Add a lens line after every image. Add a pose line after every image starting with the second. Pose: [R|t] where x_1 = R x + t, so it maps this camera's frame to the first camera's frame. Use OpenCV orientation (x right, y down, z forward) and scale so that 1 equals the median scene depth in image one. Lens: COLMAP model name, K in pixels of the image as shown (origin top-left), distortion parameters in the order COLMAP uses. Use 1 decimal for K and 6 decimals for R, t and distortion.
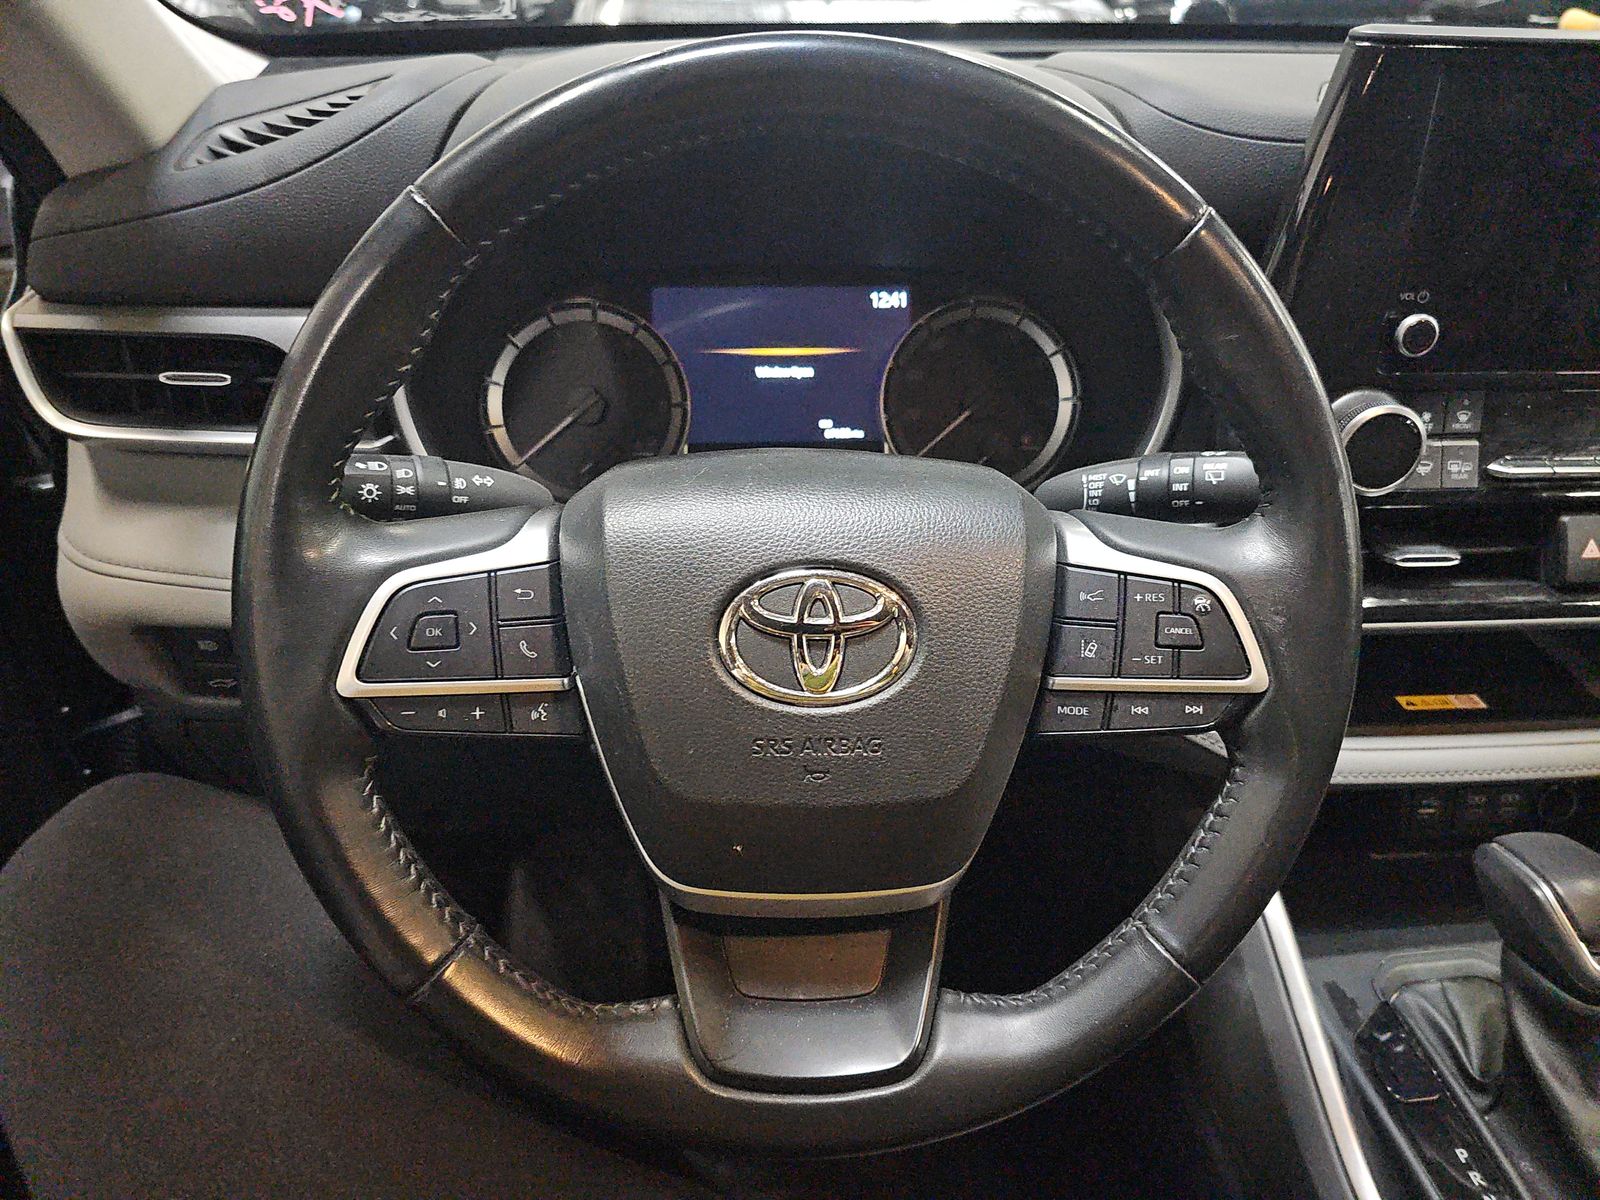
lens RADIAL K [[1046.2, 0, 800.0], [0, 1046.2, 600.0], [0, 0, 1]] dist [0.058917, -0.044608]
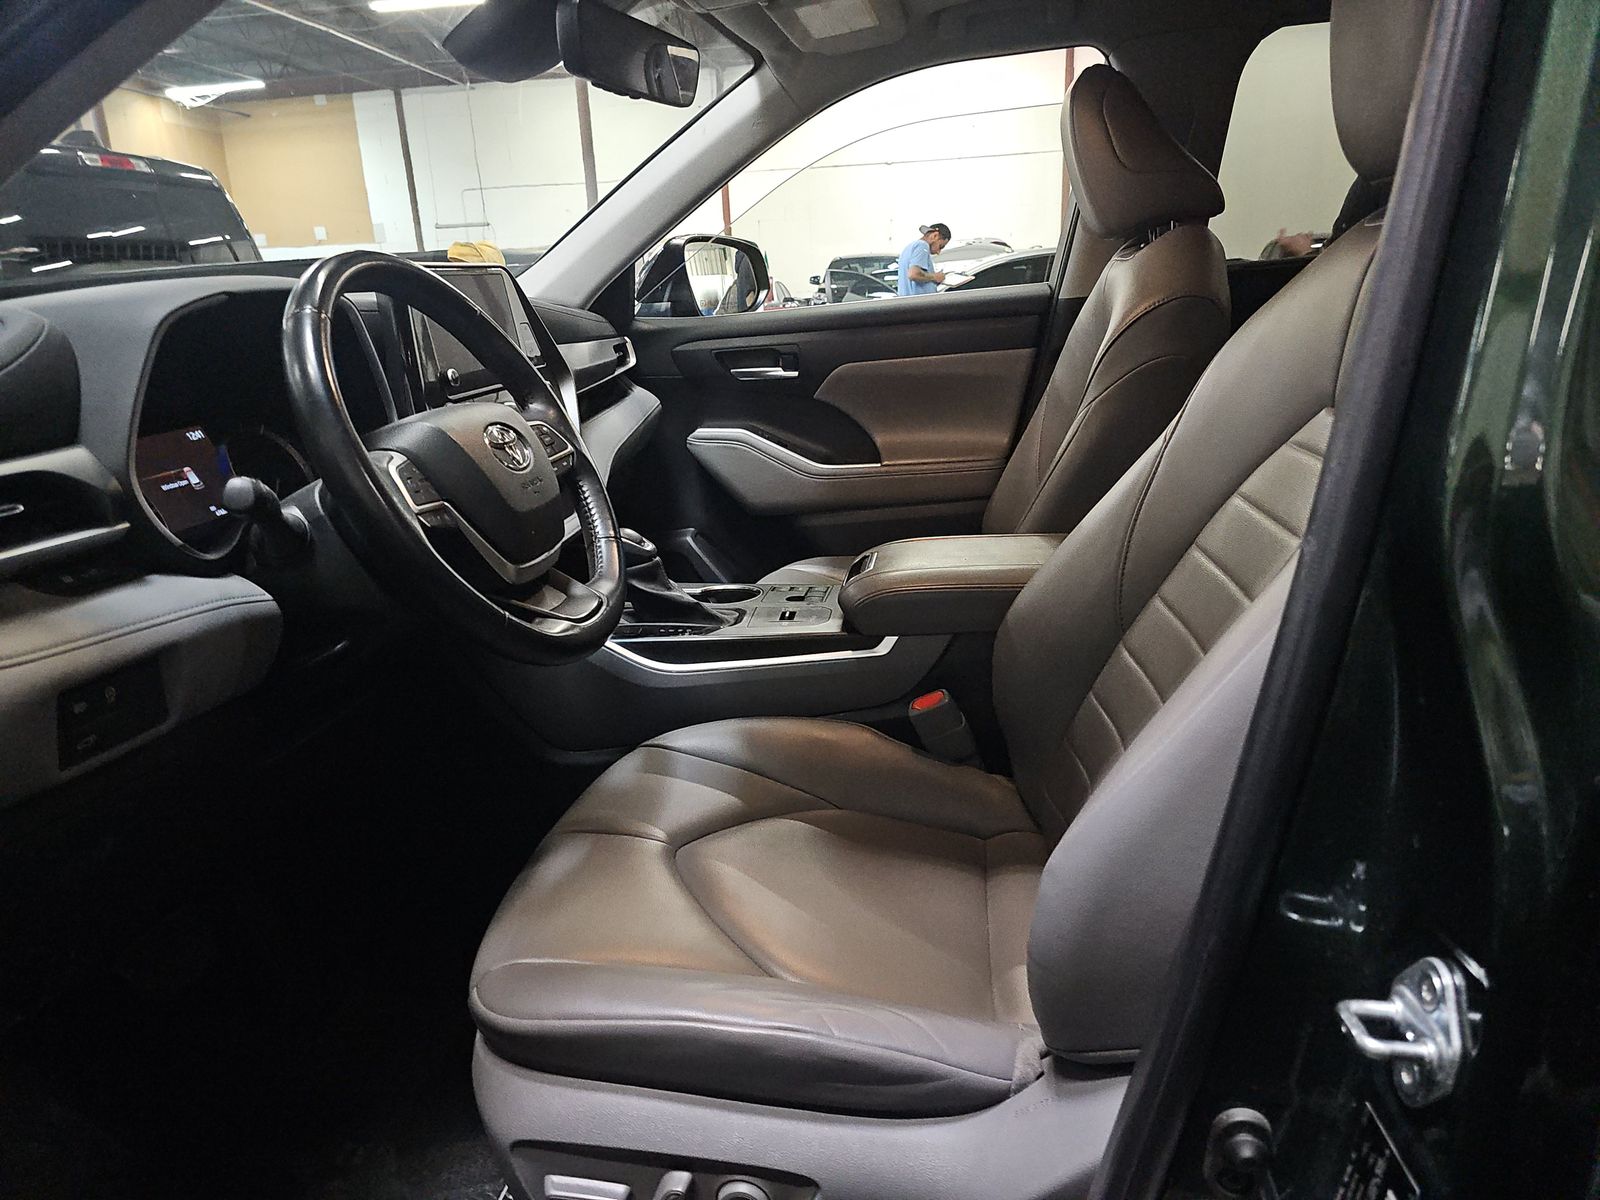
lens RADIAL K [[1046.2, 0, 800.0], [0, 1046.2, 600.0], [0, 0, 1]] dist [0.058917, -0.044608]
pose [[0.206484, -0.314617, 0.926488, -2.247686], [0.556900, 0.816347, 0.153101, 0.324748], [-0.804504, 0.484348, 0.343773, -0.325771]]
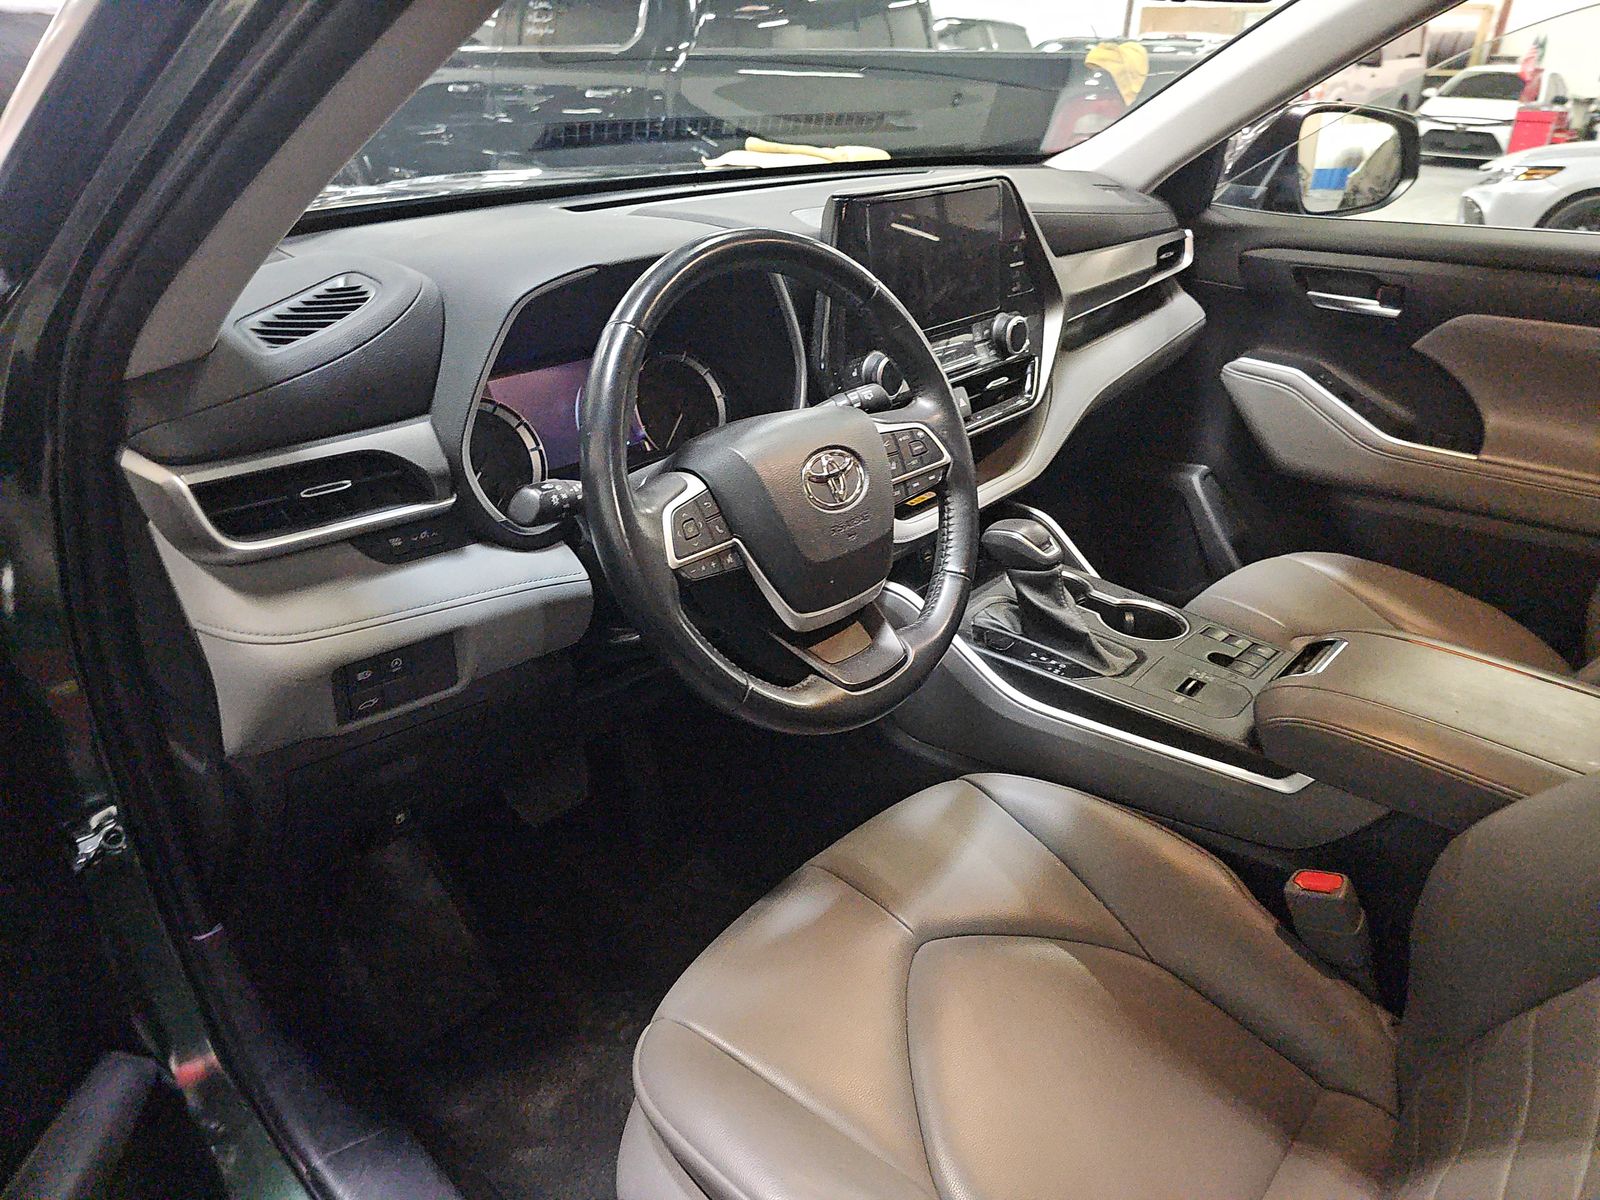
lens RADIAL K [[1046.2, 0, 800.0], [0, 1046.2, 600.0], [0, 0, 1]] dist [0.058917, -0.044608]
pose [[0.711842, -0.321910, 0.624224, -1.459132], [0.358528, 0.930803, 0.071160, 0.085370], [-0.603936, 0.173148, 0.777998, -0.673305]]
